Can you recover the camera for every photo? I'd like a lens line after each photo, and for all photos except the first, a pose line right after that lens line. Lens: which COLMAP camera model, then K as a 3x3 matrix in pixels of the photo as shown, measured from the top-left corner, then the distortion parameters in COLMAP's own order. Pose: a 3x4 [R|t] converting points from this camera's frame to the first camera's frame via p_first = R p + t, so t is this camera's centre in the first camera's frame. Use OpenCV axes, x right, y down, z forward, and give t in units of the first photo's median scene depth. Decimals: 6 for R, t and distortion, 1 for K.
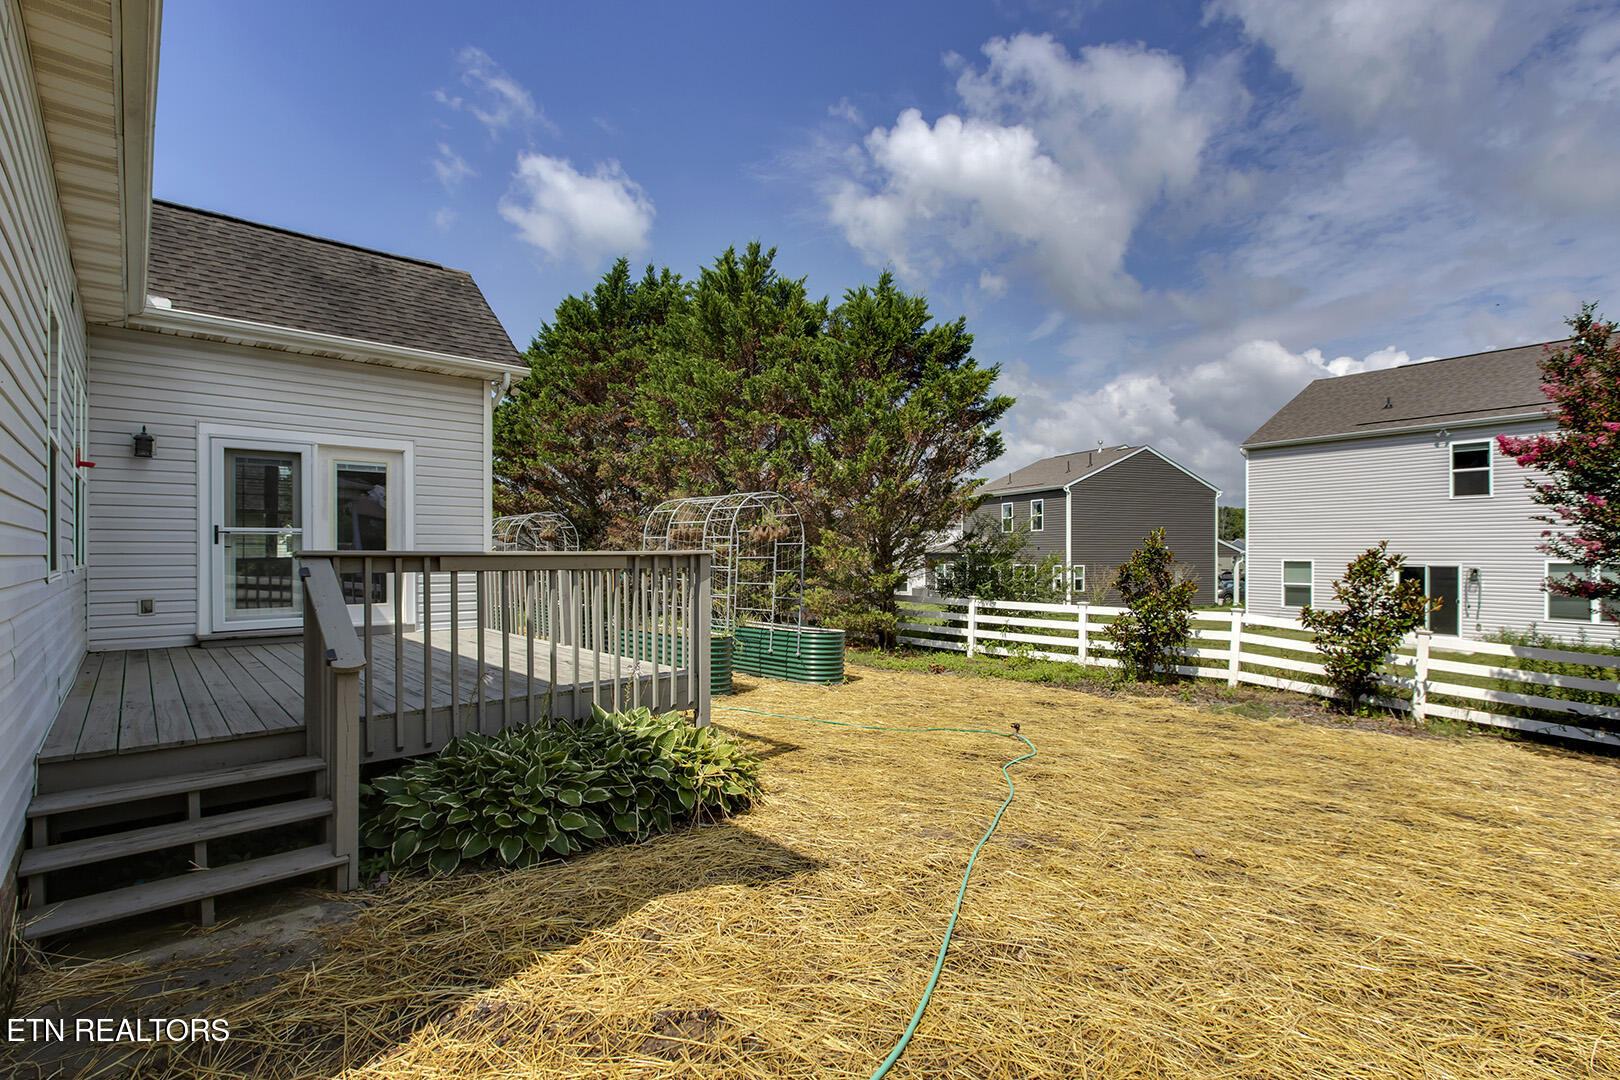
lens RADIAL K [[773.0, 0, 818.1], [0, 773.0, 557.3], [0, 0, 1]] dist [-0.018891, 0.000039]
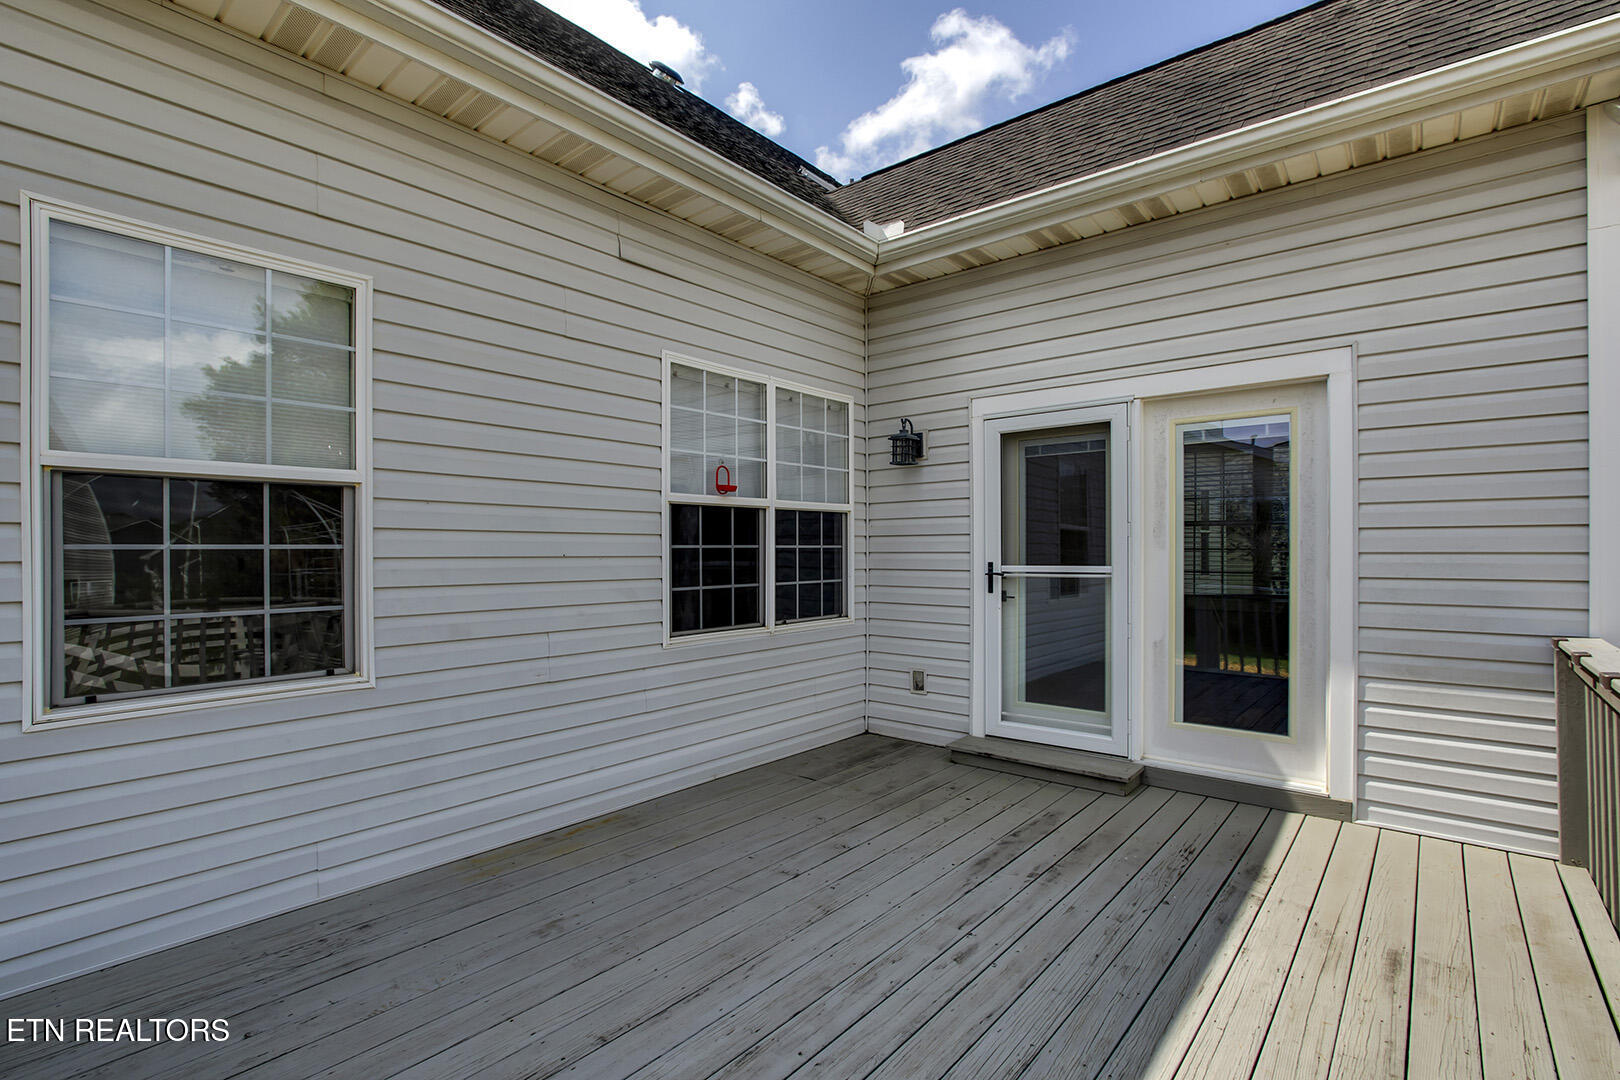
lens RADIAL K [[773.0, 0, 818.1], [0, 773.0, 557.3], [0, 0, 1]] dist [-0.018891, 0.000039]
pose [[0.121664, 0.008277, -0.992537, -0.162552], [-0.002934, 0.999964, 0.007980, -0.043449], [0.992567, 0.001941, 0.121684, 0.677187]]
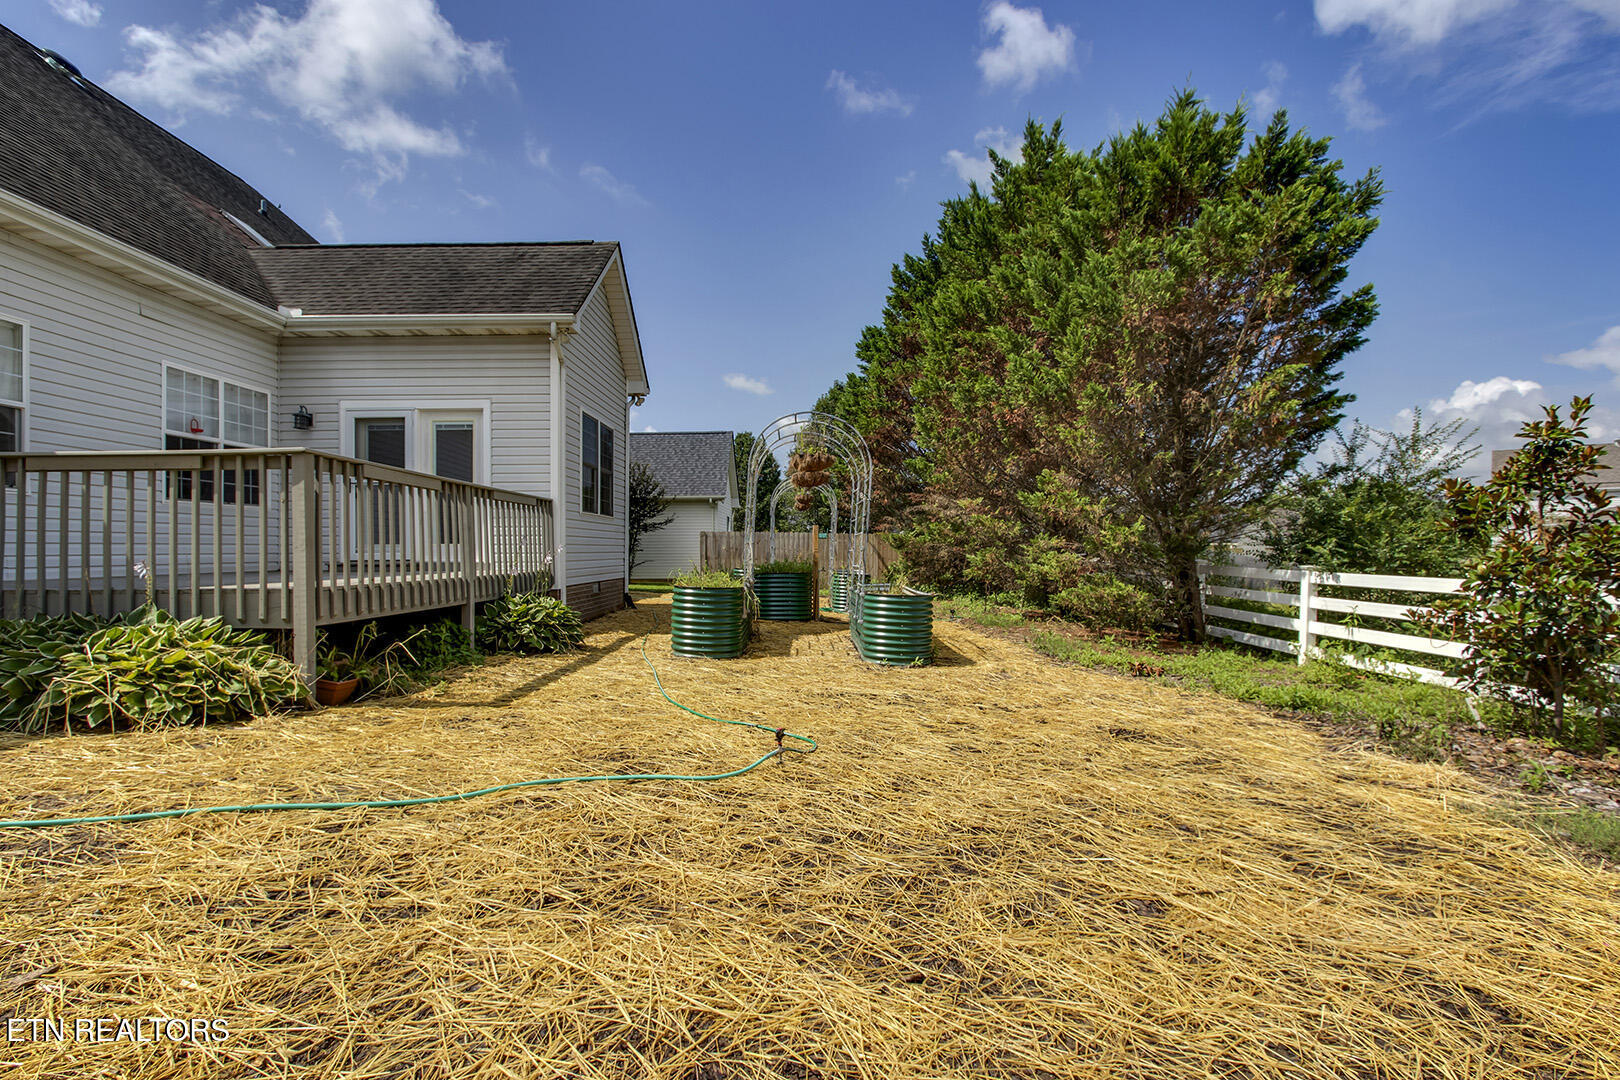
lens RADIAL K [[773.0, 0, 818.1], [0, 773.0, 557.3], [0, 0, 1]] dist [-0.018891, 0.000039]
pose [[0.719350, 0.003405, -0.694640, 0.598947], [-0.002313, 0.999994, 0.002507, 0.075523], [0.694644, -0.000197, 0.719353, 0.528302]]
